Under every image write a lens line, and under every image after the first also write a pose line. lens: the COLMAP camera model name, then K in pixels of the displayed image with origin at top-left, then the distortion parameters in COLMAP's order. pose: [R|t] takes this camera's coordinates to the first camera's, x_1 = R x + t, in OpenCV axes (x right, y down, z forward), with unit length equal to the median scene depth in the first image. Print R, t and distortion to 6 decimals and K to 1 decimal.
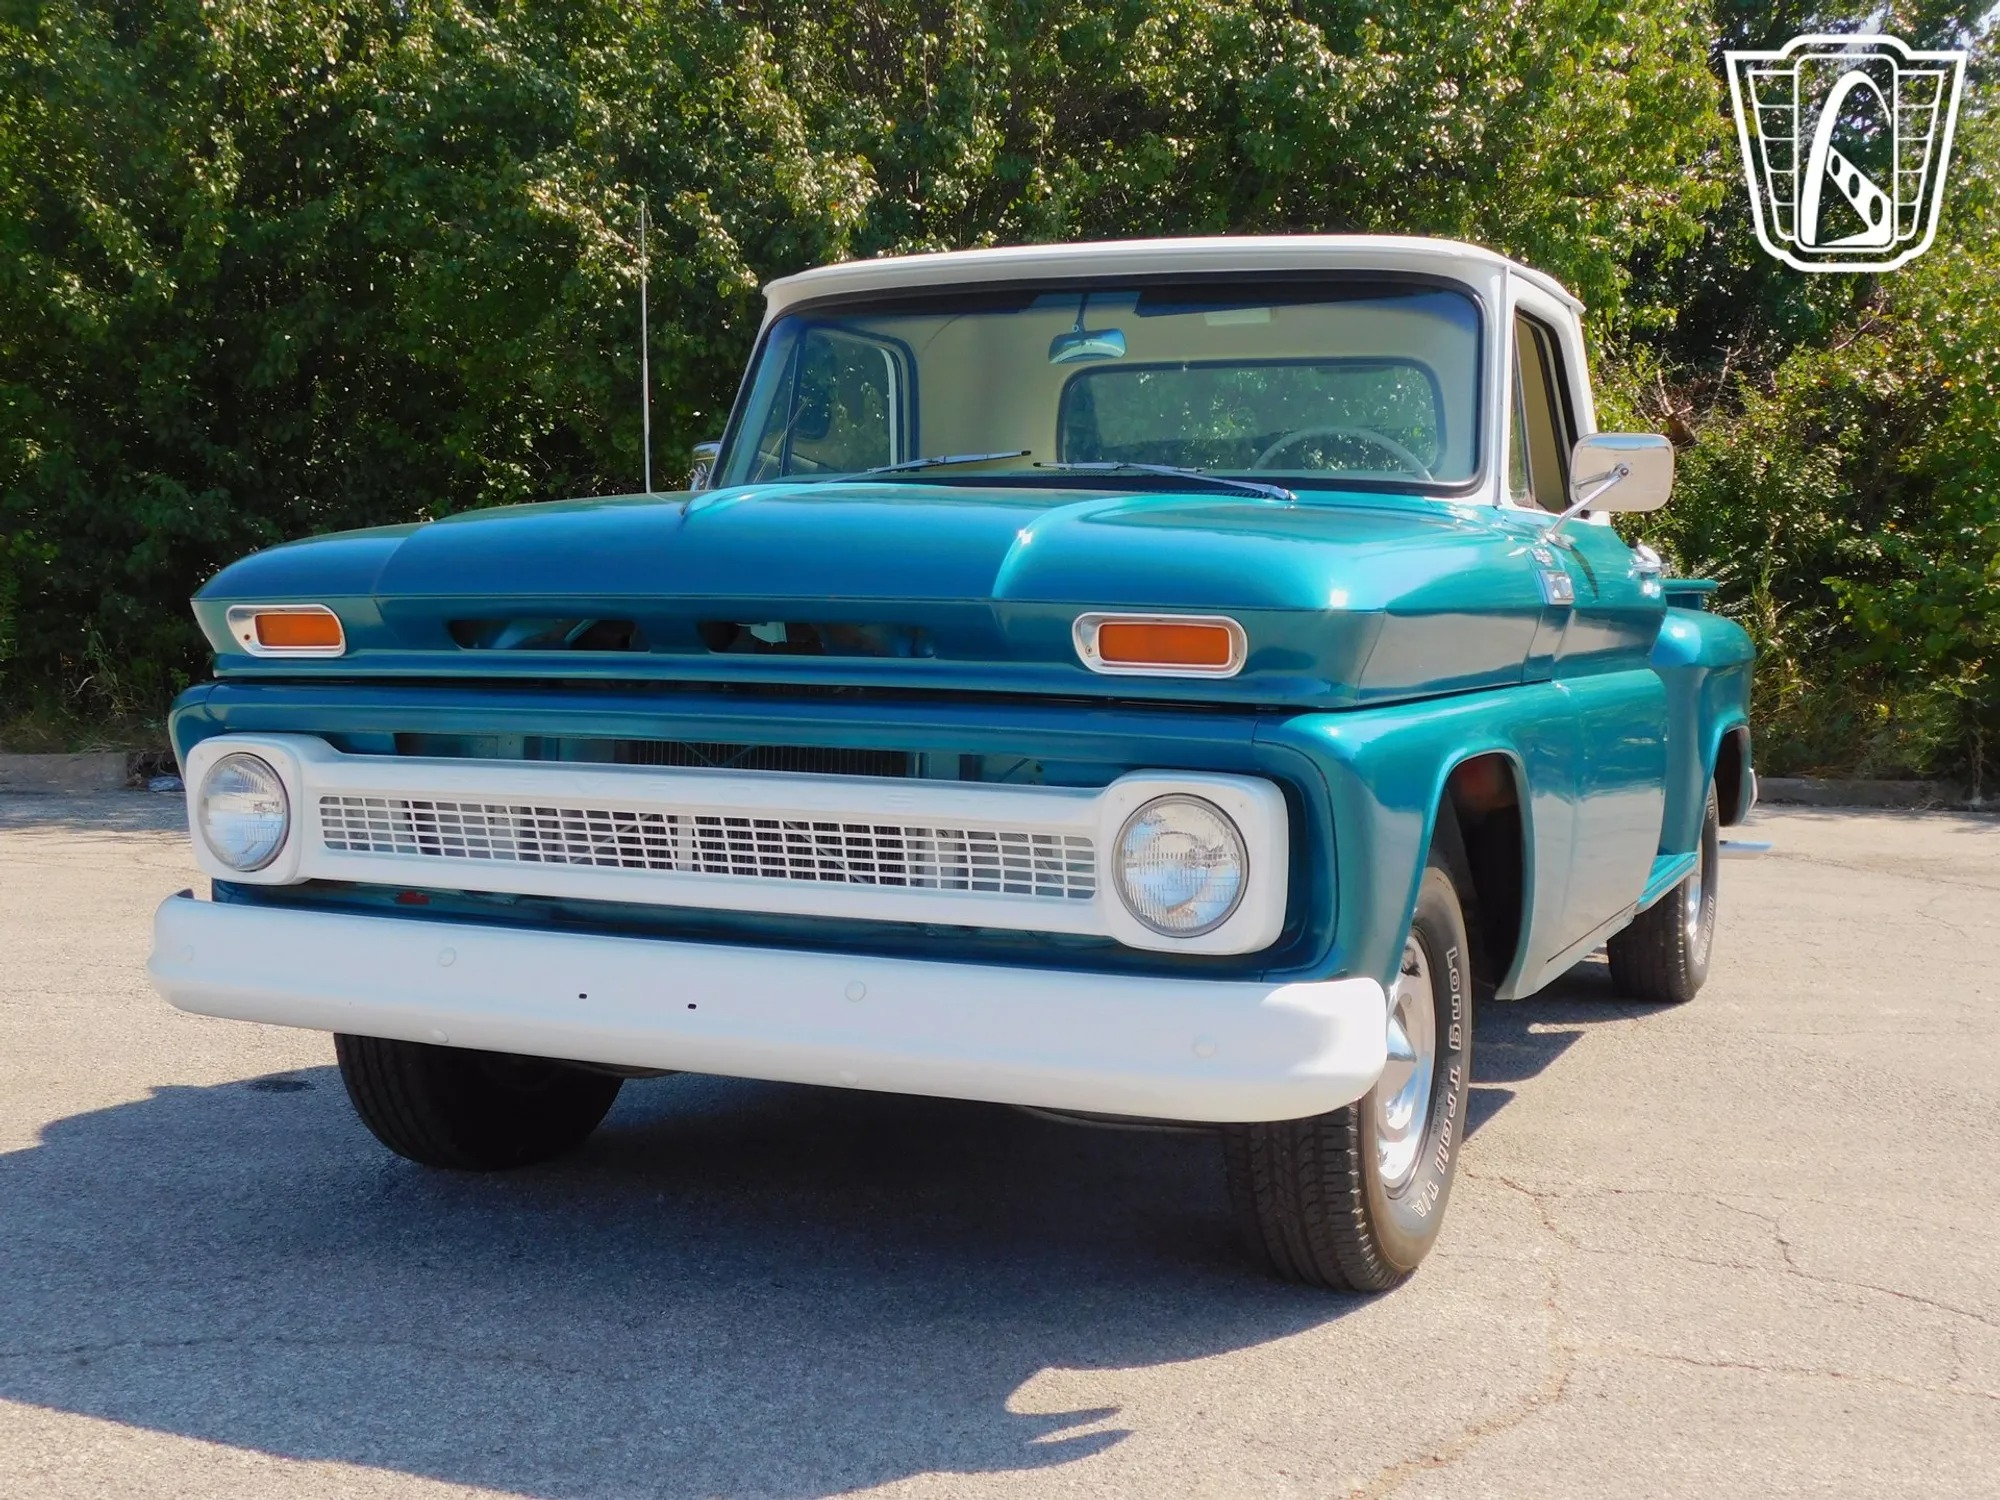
lens RADIAL K [[2210.6, 0, 1006.5], [0, 2210.6, 747.2], [0, 0, 1]] dist [-0.022100, 0.041414]
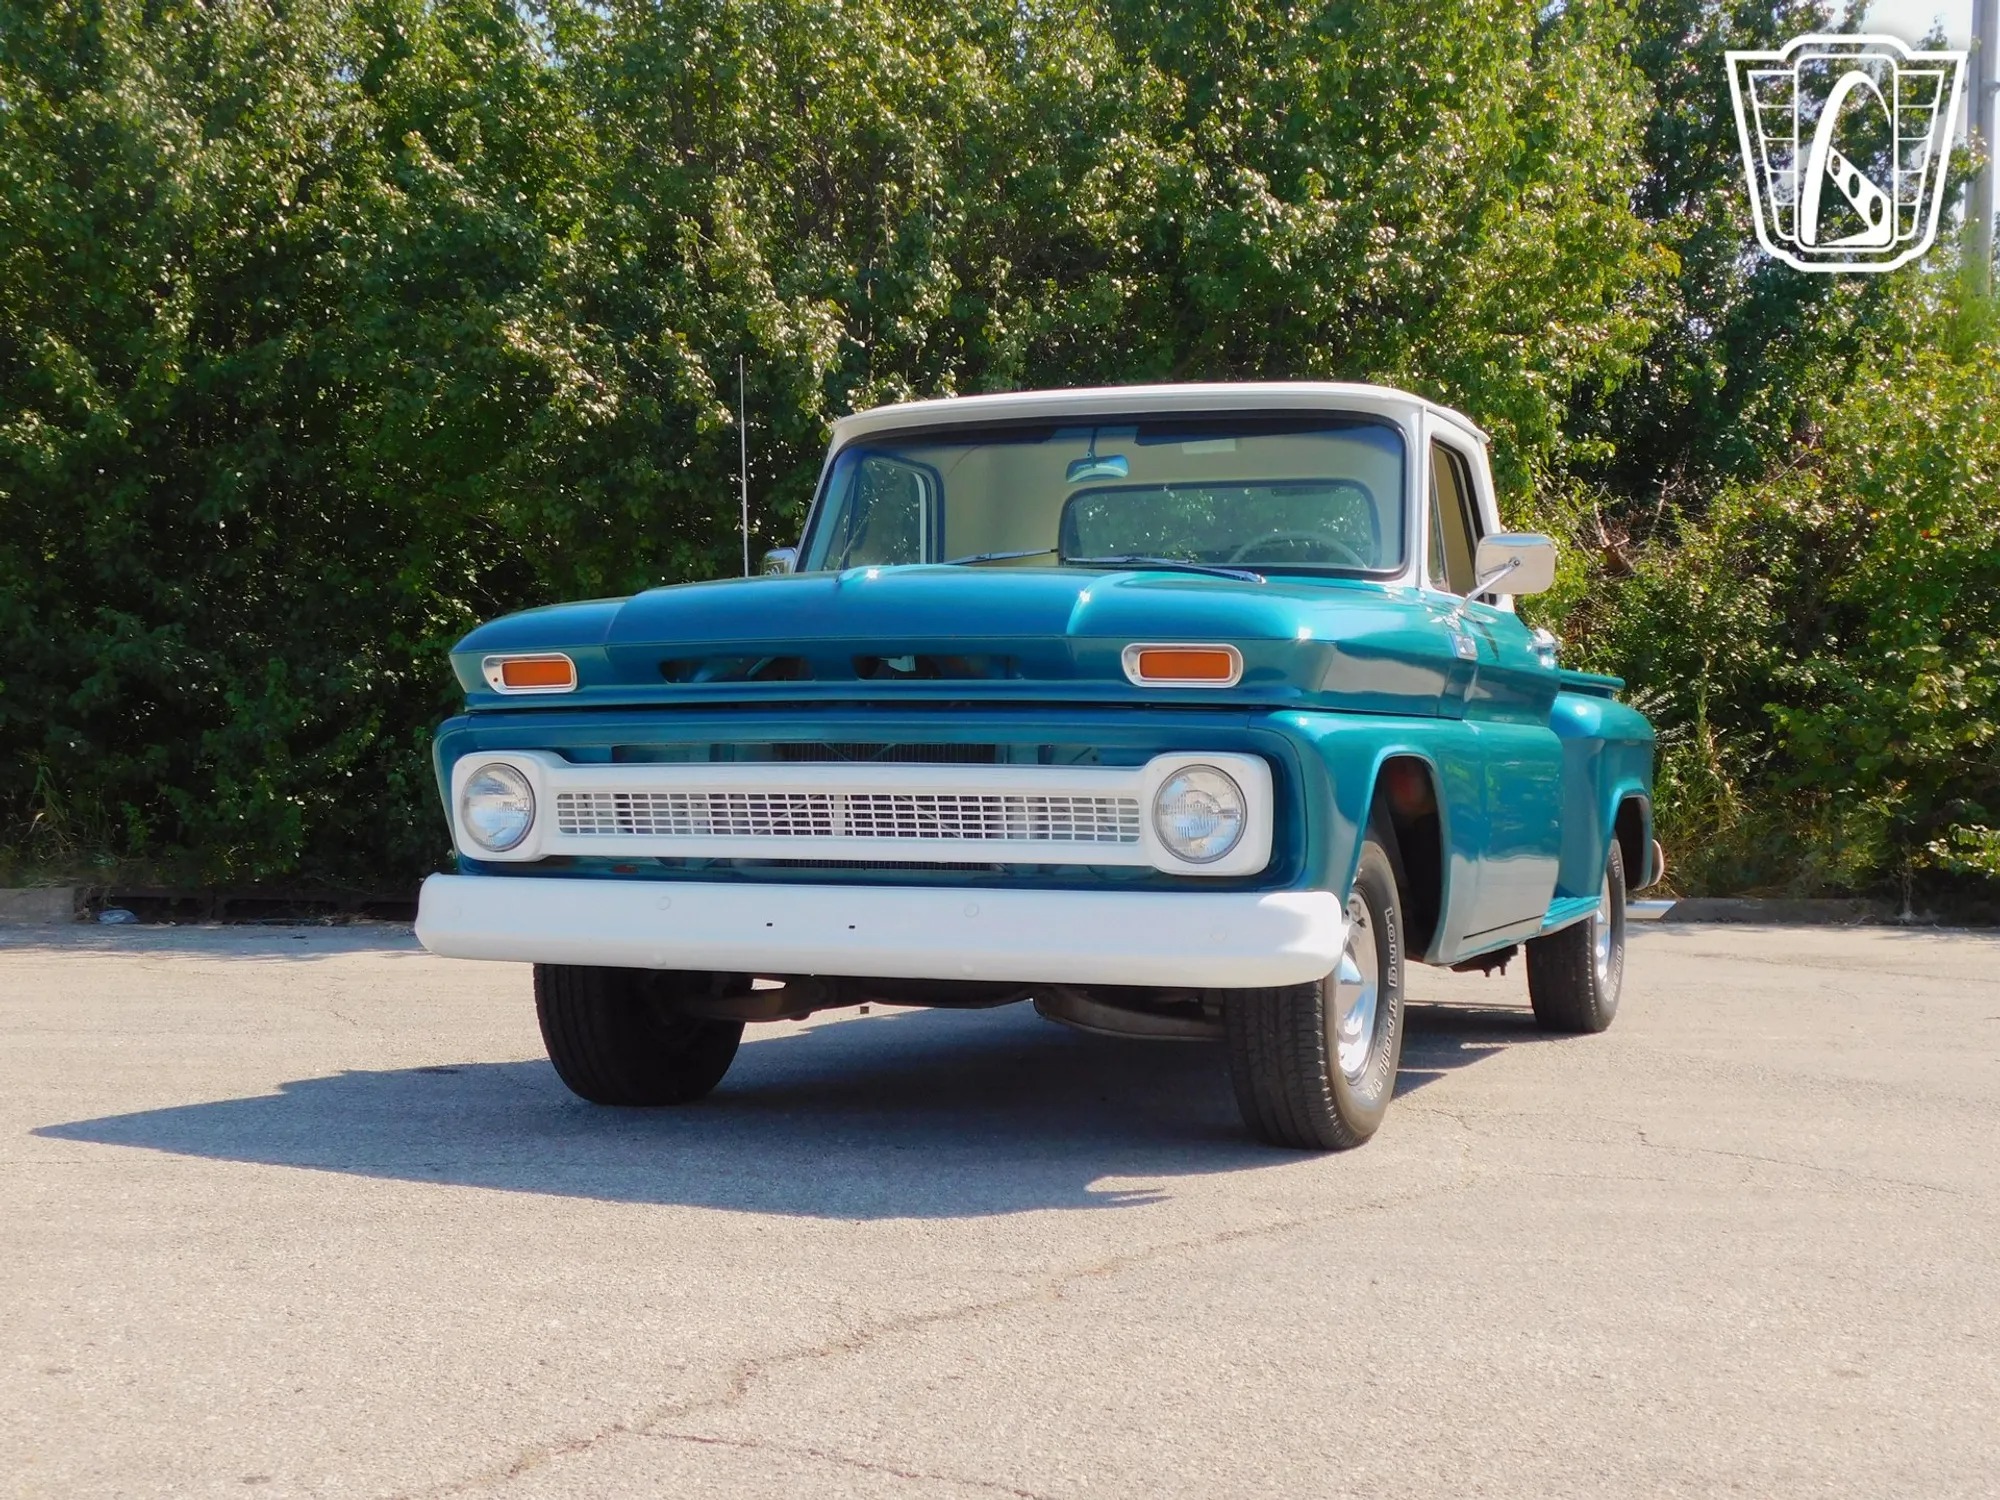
lens RADIAL K [[2309.7, 0, 1020.0], [0, 2309.7, 760.8], [0, 0, 1]] dist [-0.000642, 0.004736]
pose [[0.999330, -0.006519, 0.036007, -0.013835], [0.008679, 0.998151, -0.060161, 0.015955], [-0.035548, 0.060433, 0.997539, -0.076038]]
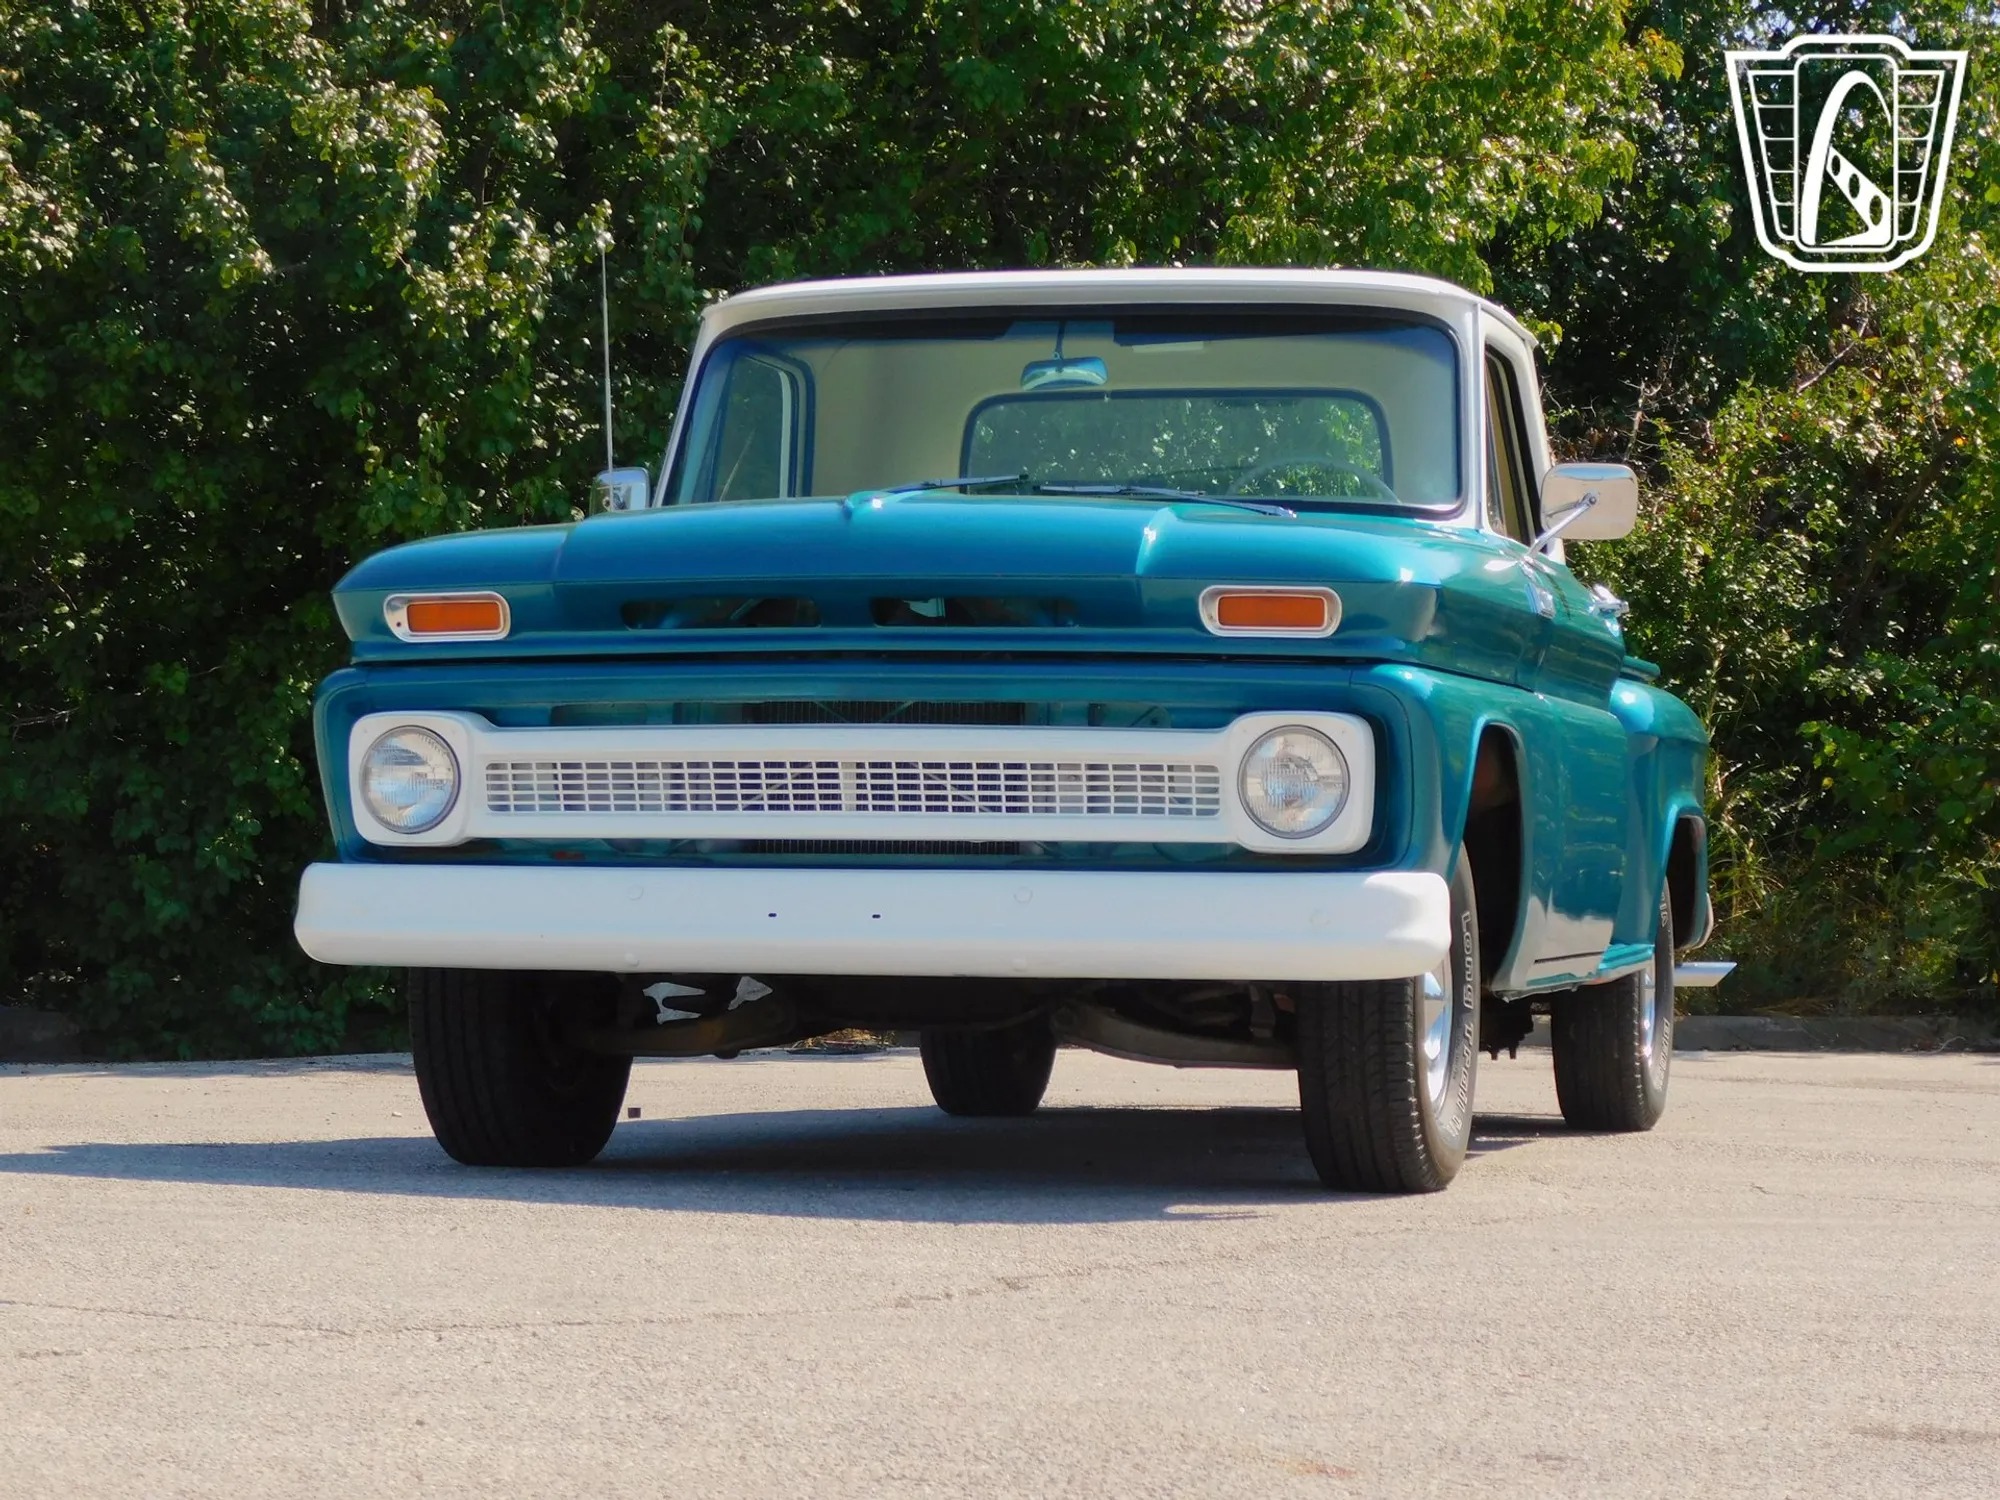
lens RADIAL K [[3830.1, 0, 998.9], [0, 3830.1, 747.1], [0, 0, 1]] dist [0.009697, 0.162442]
pose [[0.988866, 0.001507, 0.148800, -0.060889], [0.010487, 0.996757, -0.079788, 0.030343], [-0.148437, 0.080460, 0.985643, -0.167624]]
